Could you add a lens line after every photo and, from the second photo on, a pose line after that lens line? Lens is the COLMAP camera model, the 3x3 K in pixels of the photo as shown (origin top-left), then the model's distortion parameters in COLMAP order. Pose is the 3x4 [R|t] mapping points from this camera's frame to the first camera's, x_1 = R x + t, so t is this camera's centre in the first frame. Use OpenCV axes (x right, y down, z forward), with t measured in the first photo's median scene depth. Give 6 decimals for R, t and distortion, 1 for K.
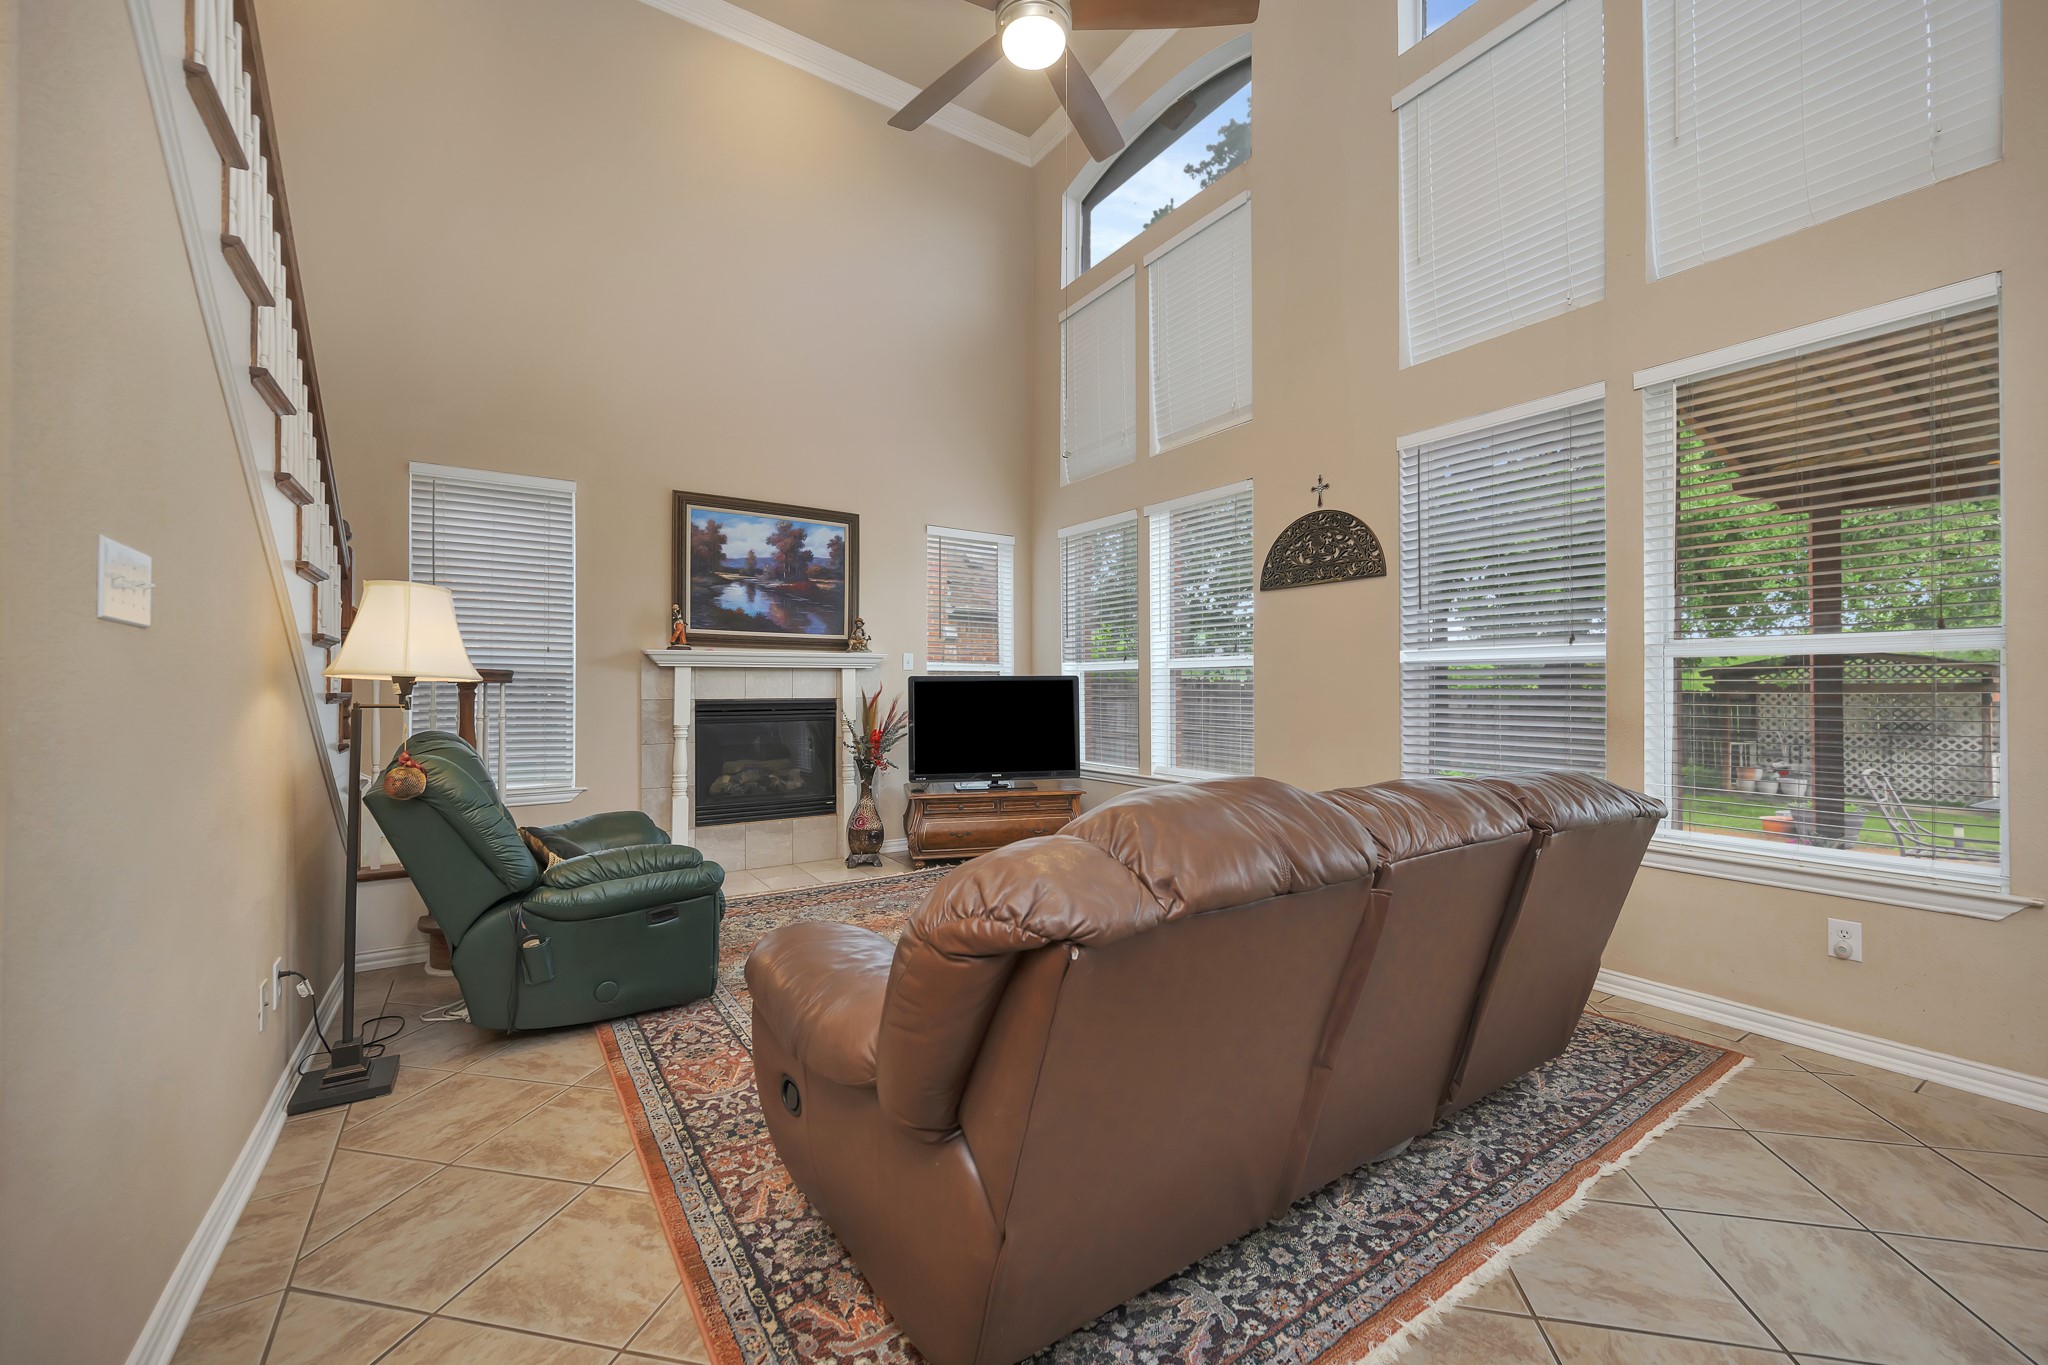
lens RADIAL K [[804.7, 0, 1029.0], [0, 804.7, 678.4], [0, 0, 1]] dist [-0.001635, -0.000253]
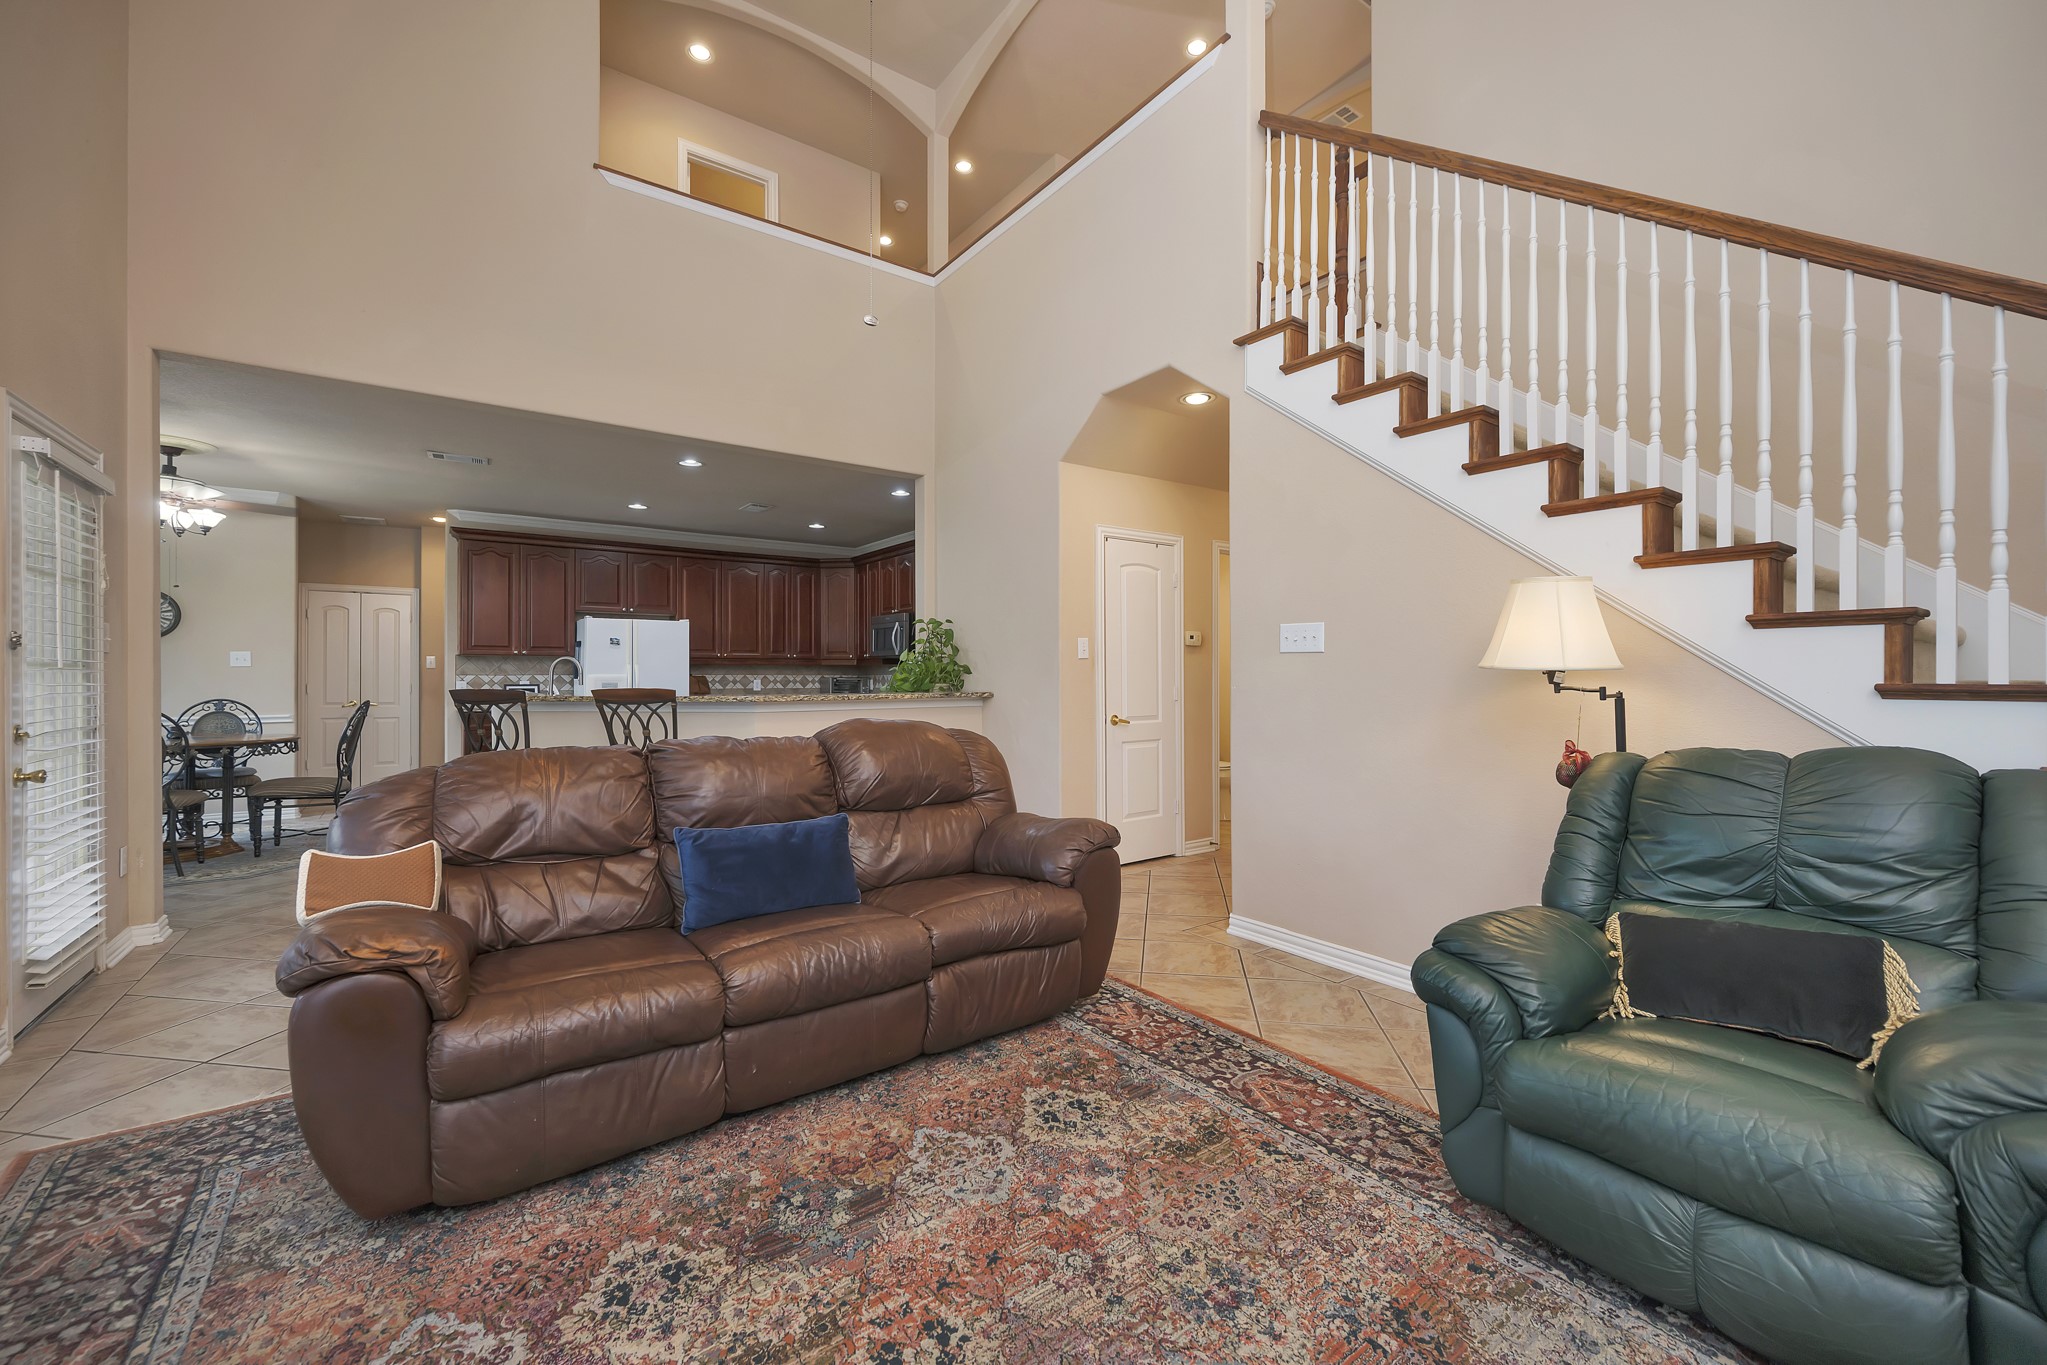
lens RADIAL K [[804.3, 0, 1029.2], [0, 804.3, 679.8], [0, 0, 1]] dist [-0.001635, -0.000253]
pose [[-0.999149, 0.006500, -0.040720, -0.074939], [0.006647, 0.999972, -0.003491, 0.016602], [0.040696, -0.003758, -0.999164, 2.287048]]
